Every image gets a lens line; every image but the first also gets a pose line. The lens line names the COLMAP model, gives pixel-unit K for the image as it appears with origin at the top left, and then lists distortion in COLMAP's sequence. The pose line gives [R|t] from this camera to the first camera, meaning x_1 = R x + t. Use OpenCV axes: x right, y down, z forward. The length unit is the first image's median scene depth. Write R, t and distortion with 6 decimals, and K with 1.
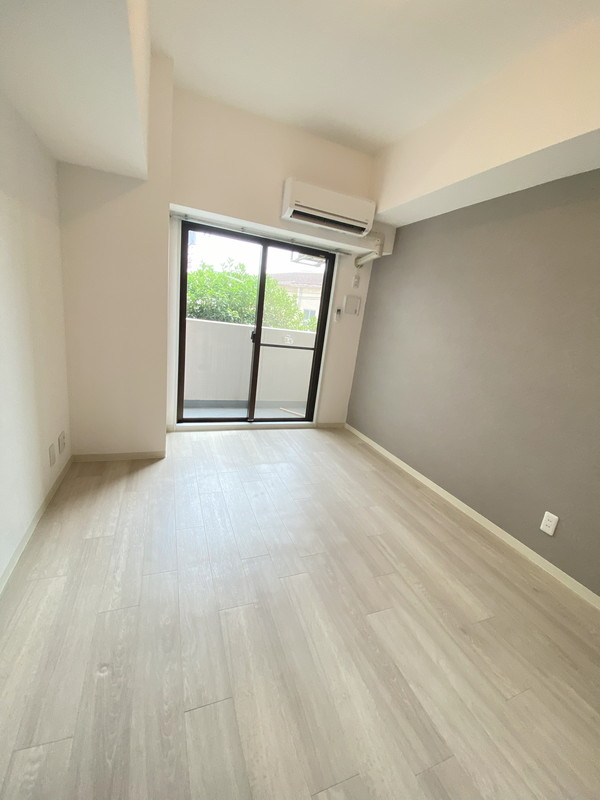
lens RADIAL K [[325.4, 0, 298.5], [0, 325.4, 400.9], [0, 0, 1]] dist [-0.010805, -0.000528]
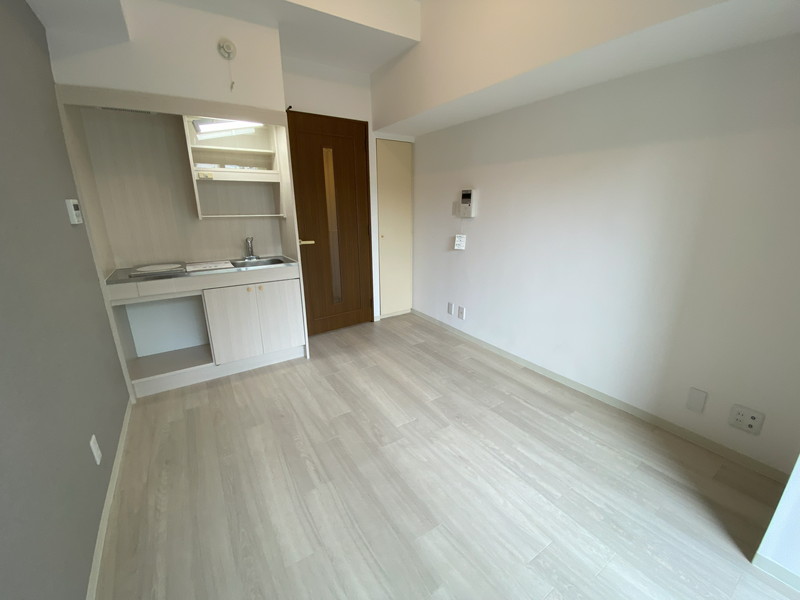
lens RADIAL K [[325.4, 0, 398.8], [0, 325.4, 302.3], [0, 0, 1]] dist [-0.010805, -0.000528]
pose [[-0.972815, -0.057169, -0.224418, 0.328024], [-0.163131, 0.856989, 0.488833, -0.469560], [0.164377, 0.512154, -0.843018, 1.868838]]
